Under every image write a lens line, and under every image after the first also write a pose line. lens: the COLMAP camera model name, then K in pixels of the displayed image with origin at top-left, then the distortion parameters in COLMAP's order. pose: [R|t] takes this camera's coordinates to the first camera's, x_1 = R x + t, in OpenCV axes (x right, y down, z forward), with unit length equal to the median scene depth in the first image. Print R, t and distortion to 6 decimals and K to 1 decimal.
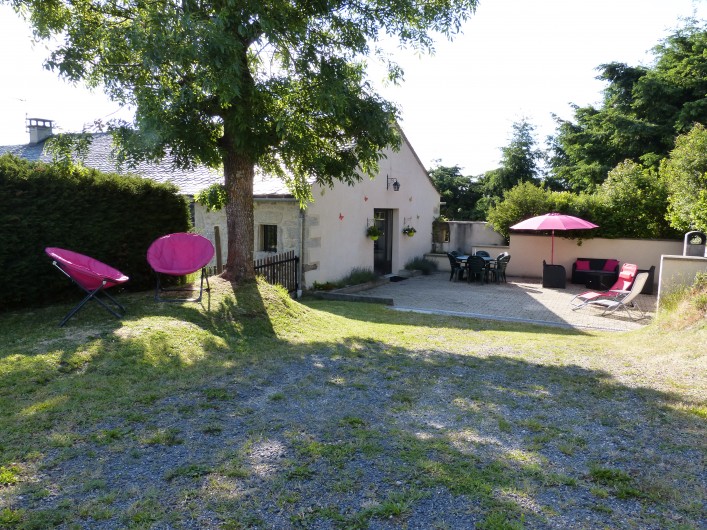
lens RADIAL K [[510.2, 0, 353.5], [0, 510.2, 265.0], [0, 0, 1]] dist [0.000444, -0.002074]
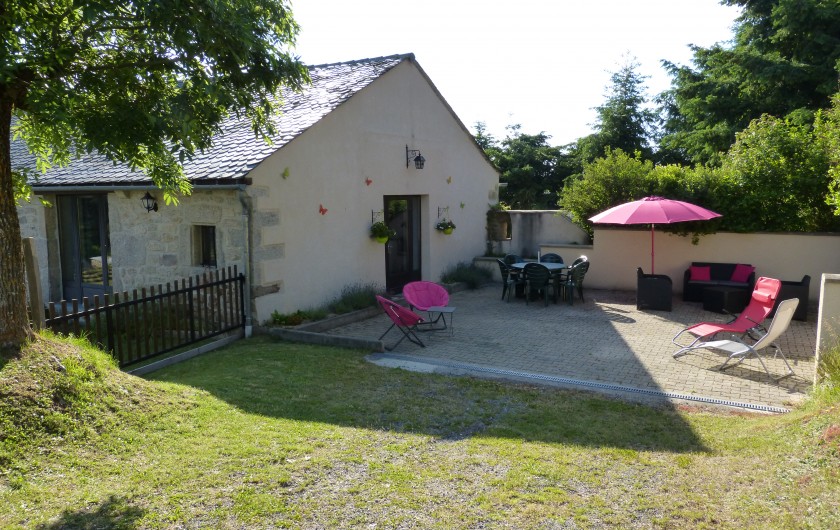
lens RADIAL K [[606.1, 0, 420.0], [0, 606.1, 265.0], [0, 0, 1]] dist [-0.009003, 0.000157]
pose [[0.999160, -0.016904, -0.037326, 0.107799], [0.017328, 0.999789, 0.011070, -0.024937], [0.037131, -0.011708, 0.999242, 0.185261]]
